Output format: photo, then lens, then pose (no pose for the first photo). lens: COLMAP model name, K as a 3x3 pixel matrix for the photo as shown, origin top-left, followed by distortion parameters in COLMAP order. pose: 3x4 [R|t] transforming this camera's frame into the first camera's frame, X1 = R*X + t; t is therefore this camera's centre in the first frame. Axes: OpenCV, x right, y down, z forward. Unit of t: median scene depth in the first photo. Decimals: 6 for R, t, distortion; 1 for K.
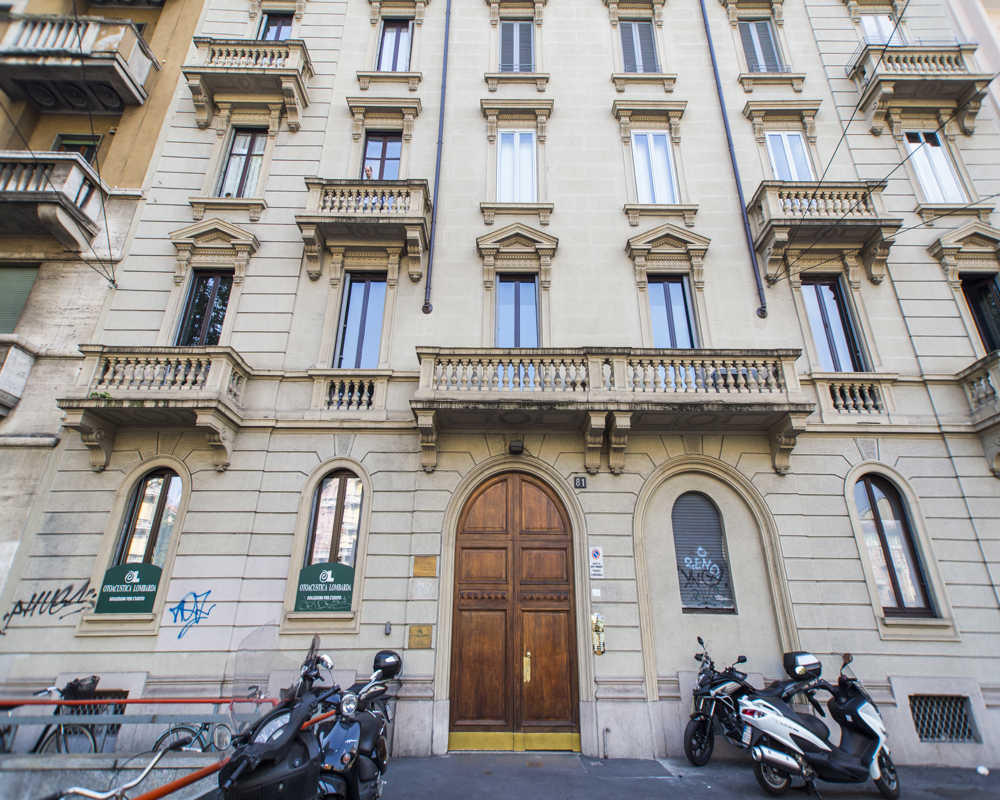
lens RADIAL K [[486.8, 0, 501.4], [0, 486.8, 389.4], [0, 0, 1]] dist [0.025325, -0.009591]
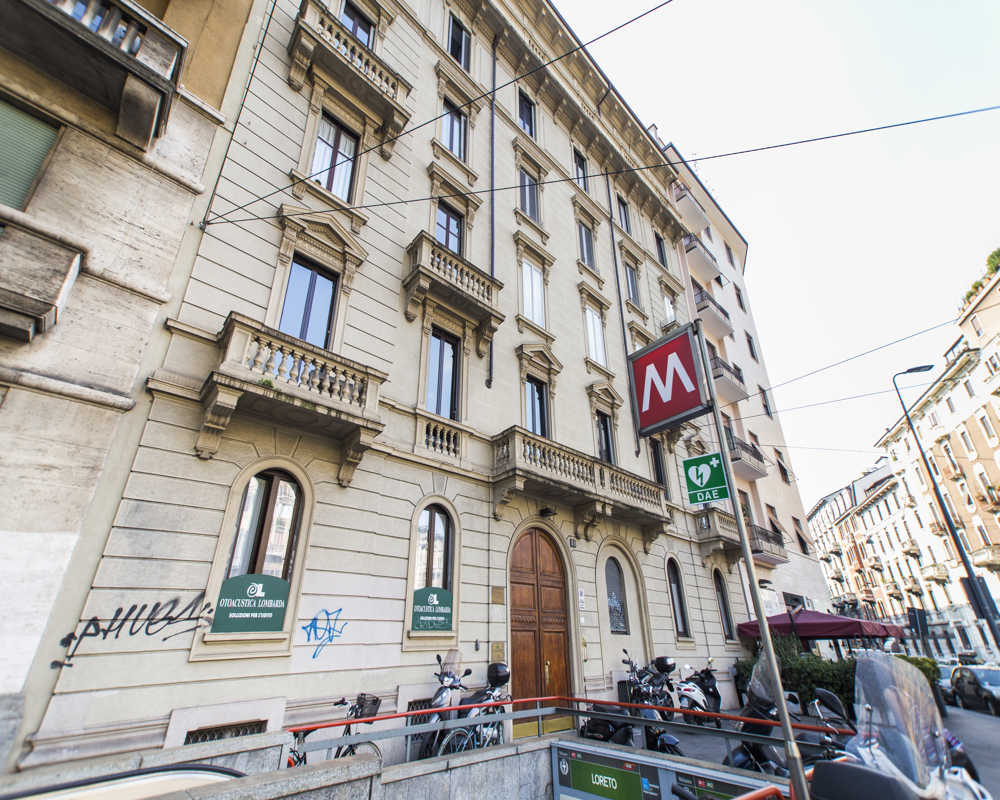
lens RADIAL K [[419.5, 0, 548.2], [0, 419.5, 400.4], [0, 0, 1]] dist [0.046555, 0.000236]
pose [[0.720206, 0.340549, 0.604426, -0.910454], [-0.302408, 0.938207, -0.168274, 0.017869], [-0.624382, -0.061591, 0.778687, 0.051190]]
